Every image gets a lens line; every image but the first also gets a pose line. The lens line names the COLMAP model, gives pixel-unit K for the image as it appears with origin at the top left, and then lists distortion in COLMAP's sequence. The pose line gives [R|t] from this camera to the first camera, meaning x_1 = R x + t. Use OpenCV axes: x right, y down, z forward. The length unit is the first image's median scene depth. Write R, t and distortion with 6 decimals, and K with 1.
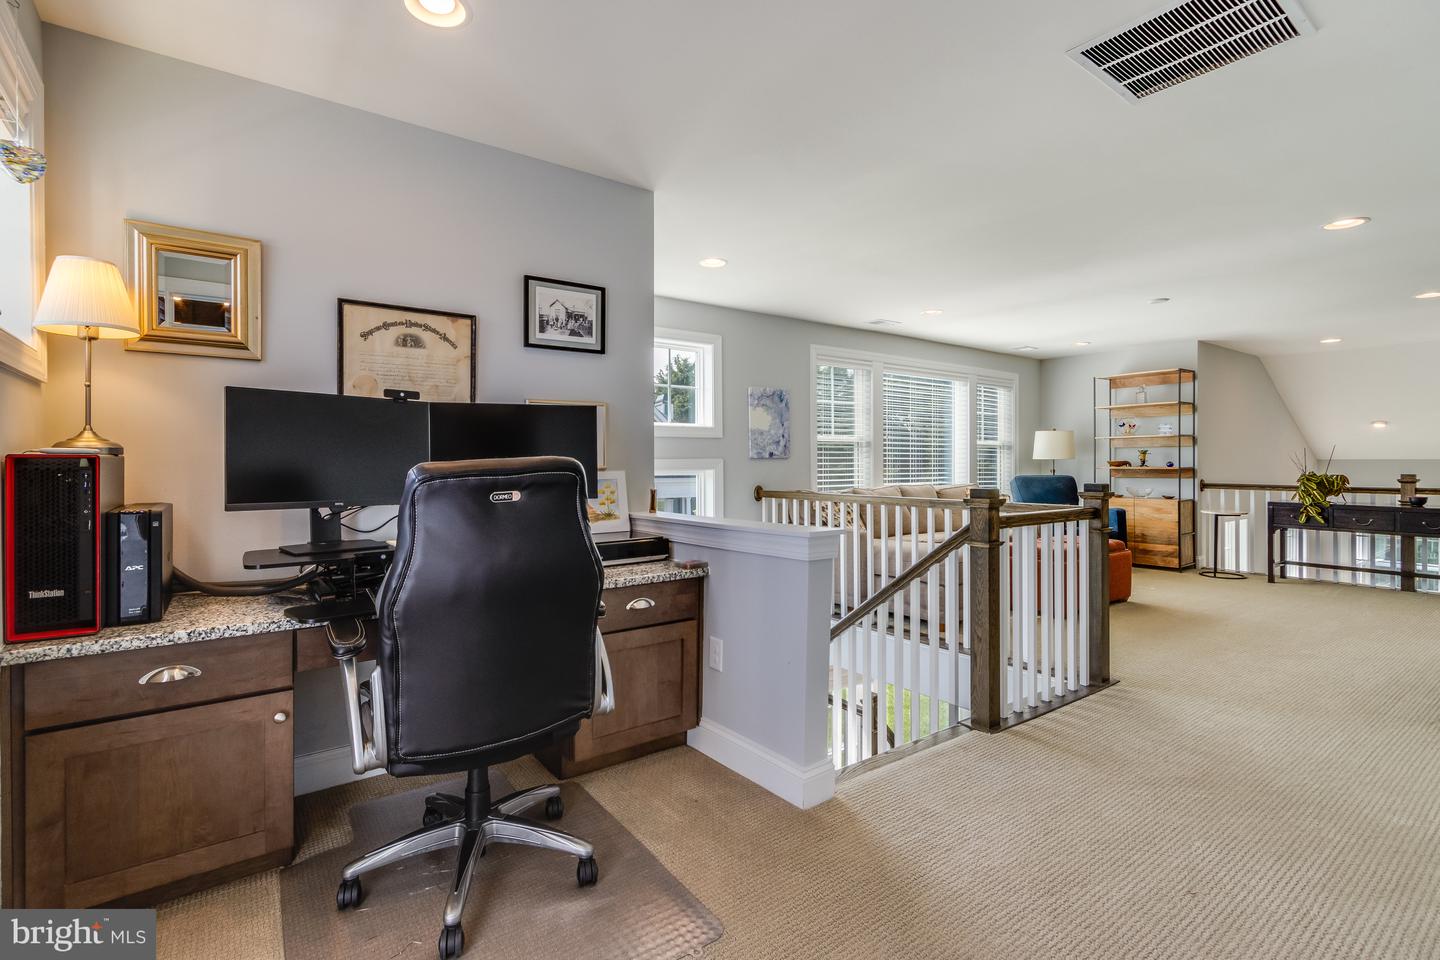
lens RADIAL K [[672.6, 0, 716.7], [0, 672.6, 469.7], [0, 0, 1]] dist [0.001315, -0.000131]
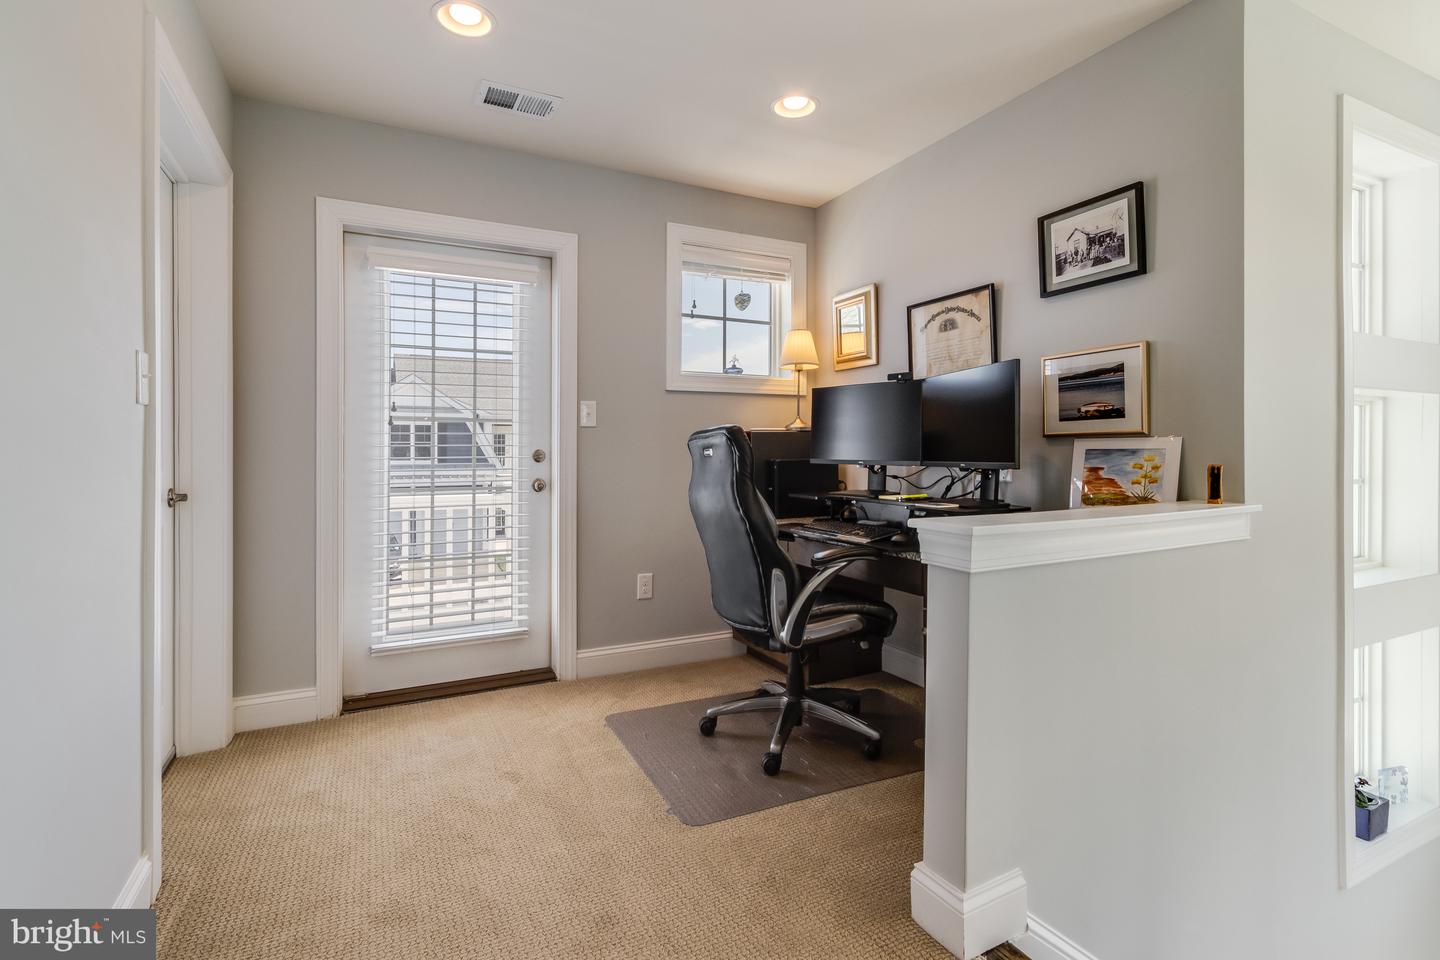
lens RADIAL K [[672.6, 0, 691.6], [0, 672.6, 450.2], [0, 0, 1]] dist [0.001315, -0.000131]
pose [[-0.193068, 0.001670, -0.981184, 0.670182], [-0.007560, 0.999966, 0.003189, 0.018450], [0.981156, 0.008034, -0.193049, 0.712514]]
